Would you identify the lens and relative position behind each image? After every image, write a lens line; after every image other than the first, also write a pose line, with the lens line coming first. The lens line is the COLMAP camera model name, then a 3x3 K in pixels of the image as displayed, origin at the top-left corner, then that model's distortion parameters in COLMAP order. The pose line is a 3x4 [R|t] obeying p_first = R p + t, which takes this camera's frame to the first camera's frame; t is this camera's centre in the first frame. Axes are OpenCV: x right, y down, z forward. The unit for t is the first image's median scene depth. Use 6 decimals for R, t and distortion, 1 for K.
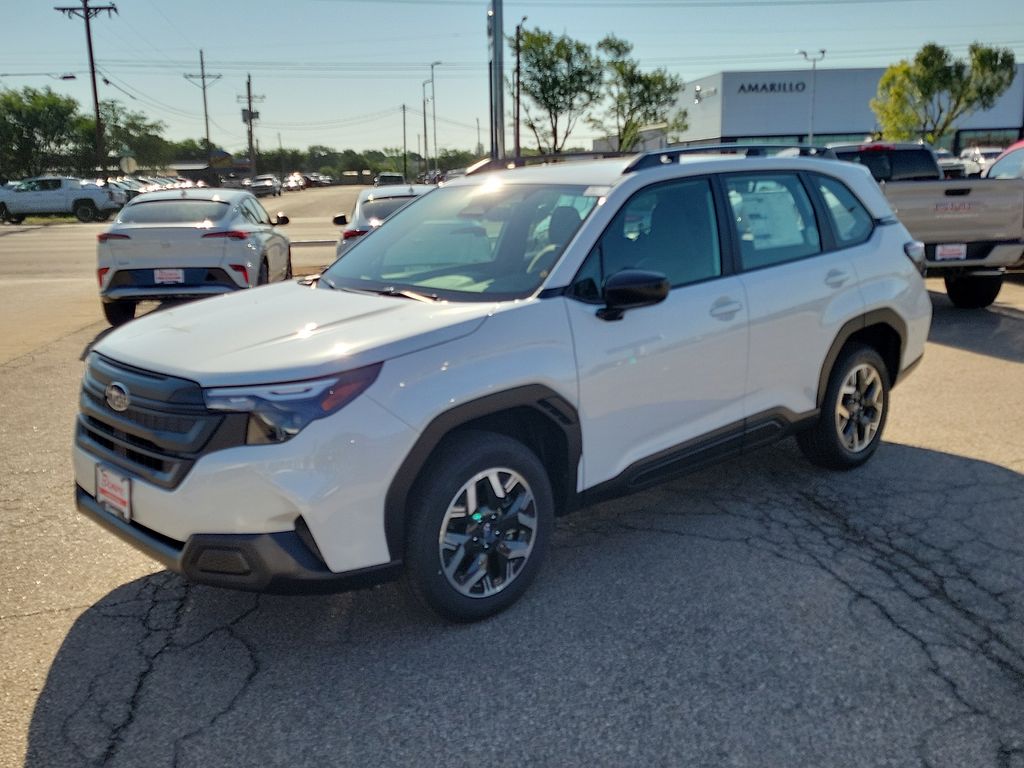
lens RADIAL K [[968.9, 0, 548.1], [0, 968.9, 404.2], [0, 0, 1]] dist [0.055407, 0.000000]
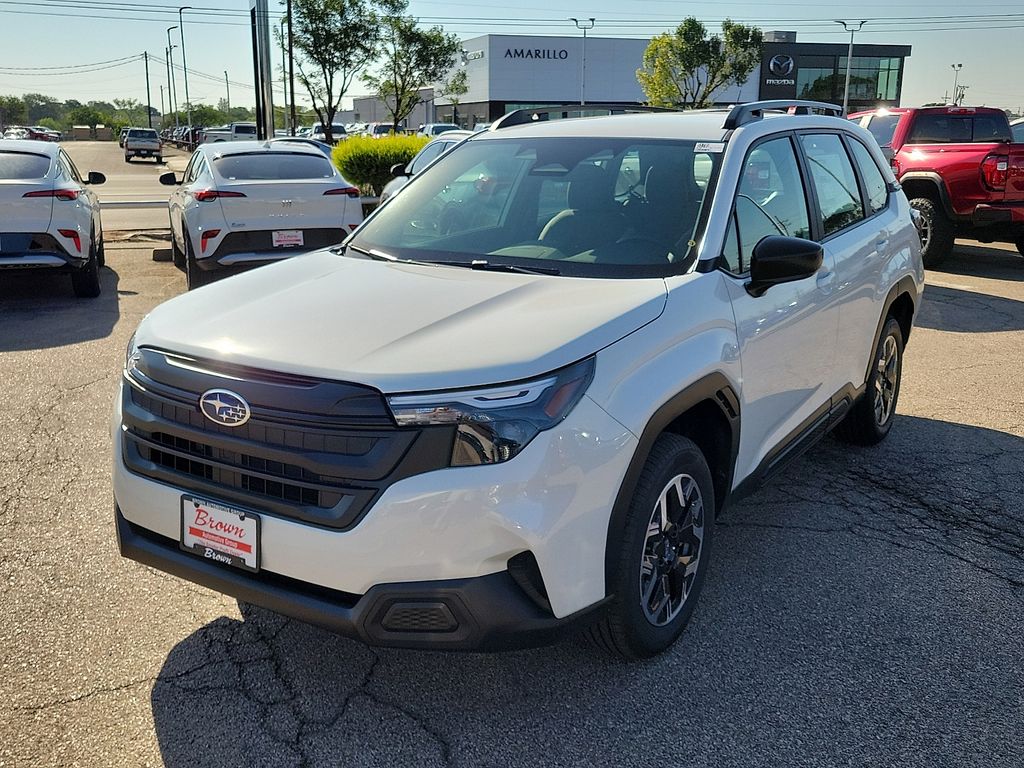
lens RADIAL K [[968.9, 0, 518.6], [0, 968.9, 393.3], [0, 0, 1]] dist [0.055407, 0.000000]
pose [[0.972947, -0.037974, 0.227887, -0.257939], [0.032355, 0.999074, 0.028343, -0.022310], [-0.228753, -0.020203, 0.973275, 0.138033]]
